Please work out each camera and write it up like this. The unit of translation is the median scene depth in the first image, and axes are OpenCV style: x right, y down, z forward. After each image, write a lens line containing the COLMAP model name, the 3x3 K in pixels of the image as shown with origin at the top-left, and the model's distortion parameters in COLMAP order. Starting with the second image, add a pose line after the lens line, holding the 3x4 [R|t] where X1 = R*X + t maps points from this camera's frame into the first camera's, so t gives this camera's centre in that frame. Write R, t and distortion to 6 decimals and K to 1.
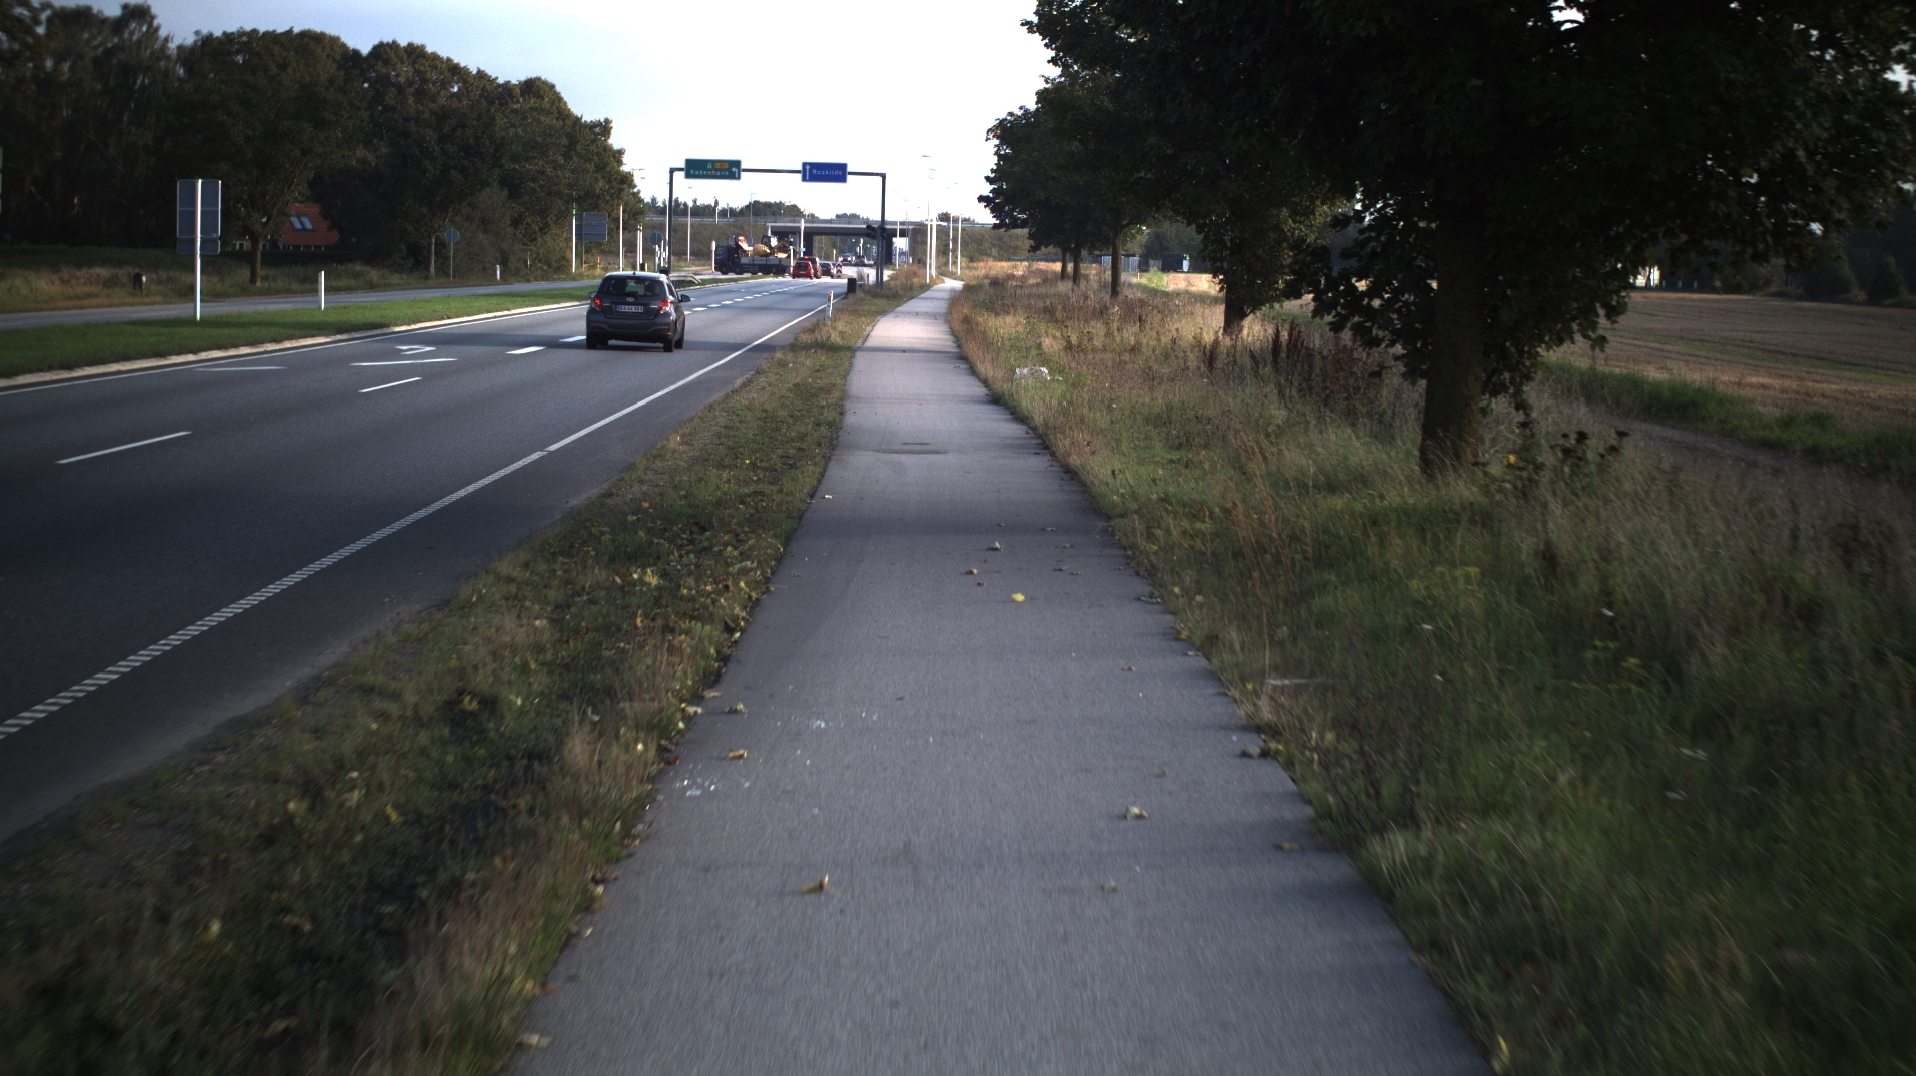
lens RADIAL K [[3569.5, 0, 958.0], [0, 3569.5, 538.0], [0, 0, 1]] dist [-0.262620, 0.098404]
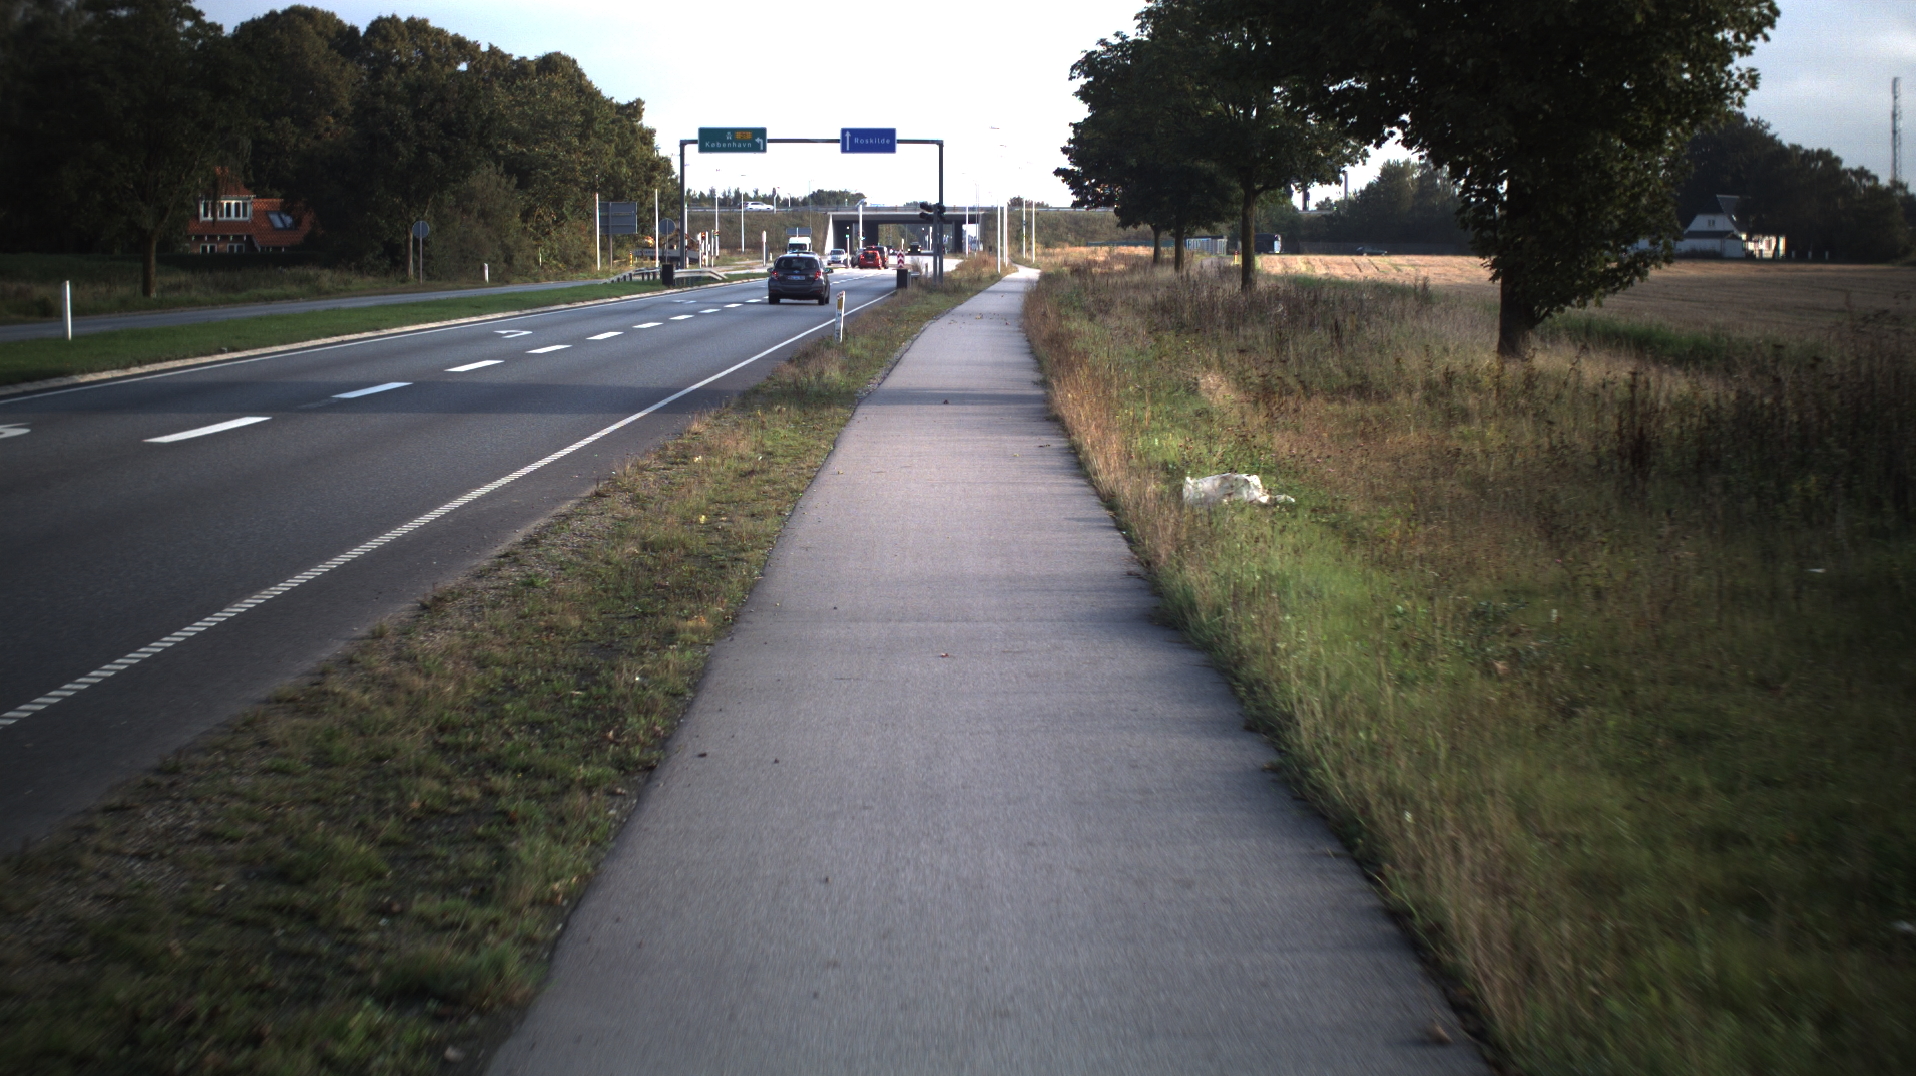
lens RADIAL K [[3569.5, 0, 958.0], [0, 3569.5, 538.0], [0, 0, 1]] dist [-0.262620, 0.098404]
pose [[0.999497, -0.022395, -0.022451, -0.000450], [0.022467, 0.999743, 0.002984, -0.011761], [0.022379, -0.003487, 0.999743, 0.159699]]
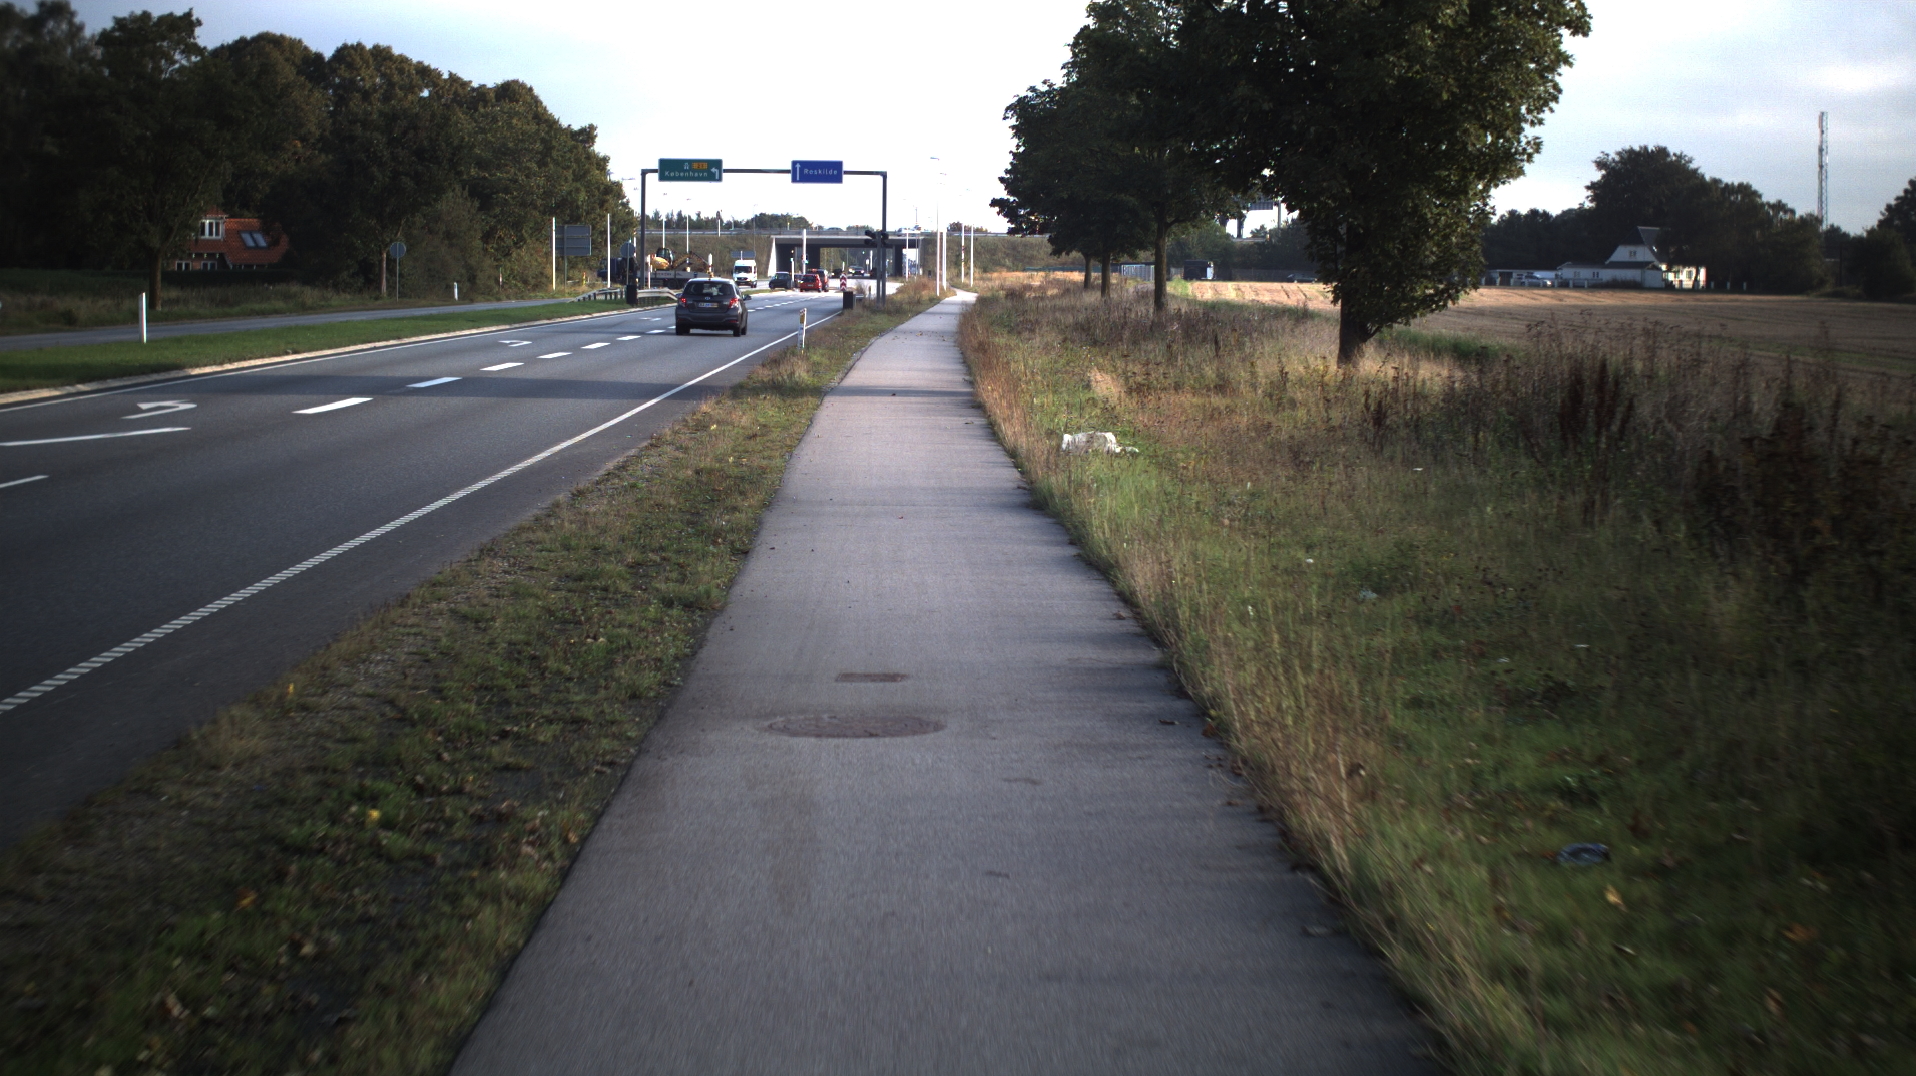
lens RADIAL K [[3569.5, 0, 958.0], [0, 3569.5, 538.0], [0, 0, 1]] dist [-0.262620, 0.098404]
pose [[0.999890, -0.014054, -0.004670, 0.000151], [0.014038, 0.999896, -0.003395, -0.007709], [0.004717, 0.003329, 0.999983, 0.106404]]
